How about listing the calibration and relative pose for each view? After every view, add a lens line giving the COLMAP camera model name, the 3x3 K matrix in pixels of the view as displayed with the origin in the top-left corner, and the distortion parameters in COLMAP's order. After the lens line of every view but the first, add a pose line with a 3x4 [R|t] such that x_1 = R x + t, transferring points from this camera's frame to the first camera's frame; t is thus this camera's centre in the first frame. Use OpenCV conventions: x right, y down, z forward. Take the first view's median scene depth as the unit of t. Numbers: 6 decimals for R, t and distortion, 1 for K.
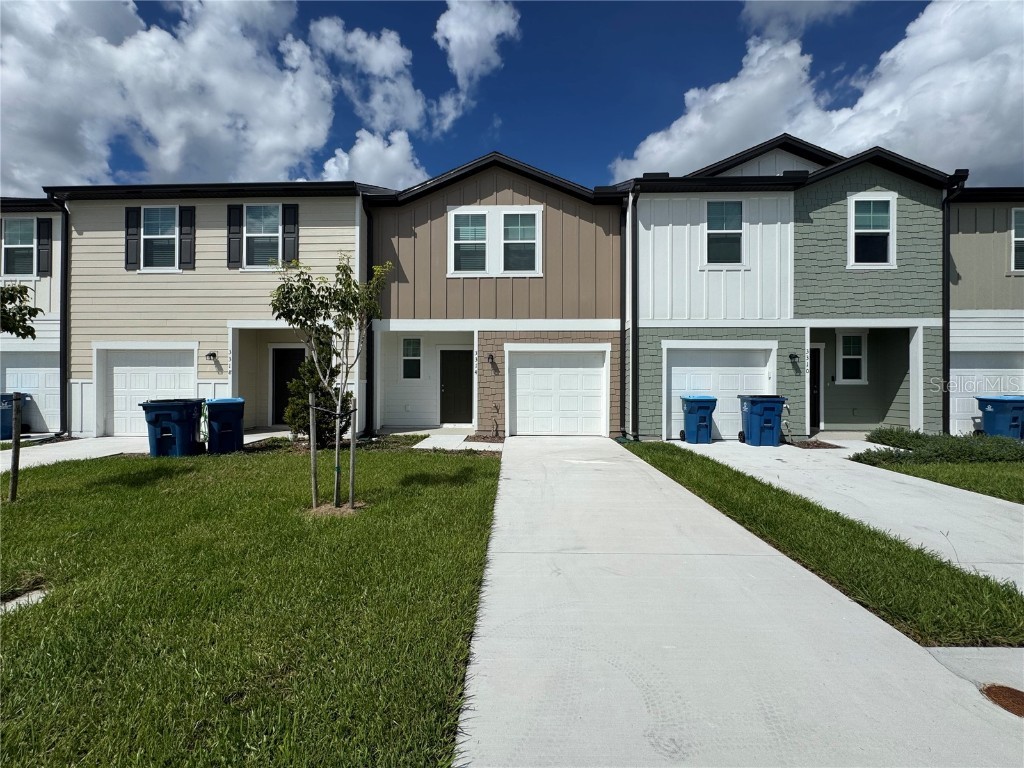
lens RADIAL K [[411.4, 0, 513.4], [0, 411.4, 383.2], [0, 0, 1]] dist [-0.001903, -0.000020]
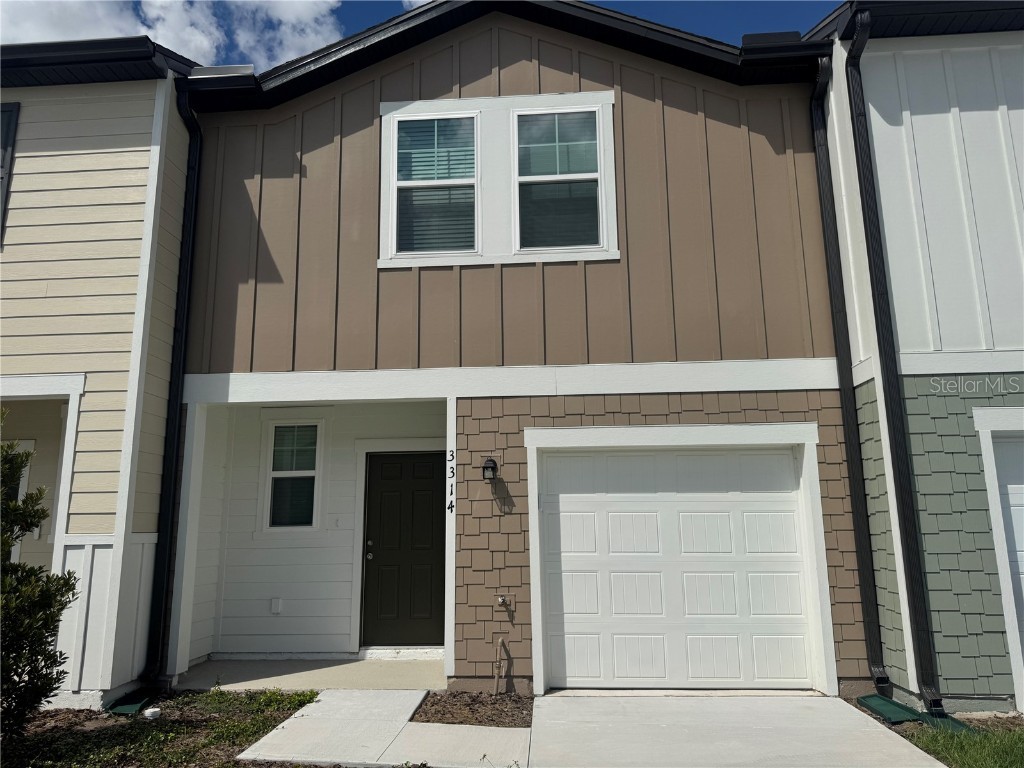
lens RADIAL K [[716.3, 0, 504.1], [0, 716.3, 389.3], [0, 0, 1]] dist [0.102264, -0.068607]
pose [[0.998597, -0.023503, -0.047449, -0.009172], [0.014121, 0.981847, -0.189151, -0.007106], [0.051034, 0.188215, 0.980801, 0.341320]]
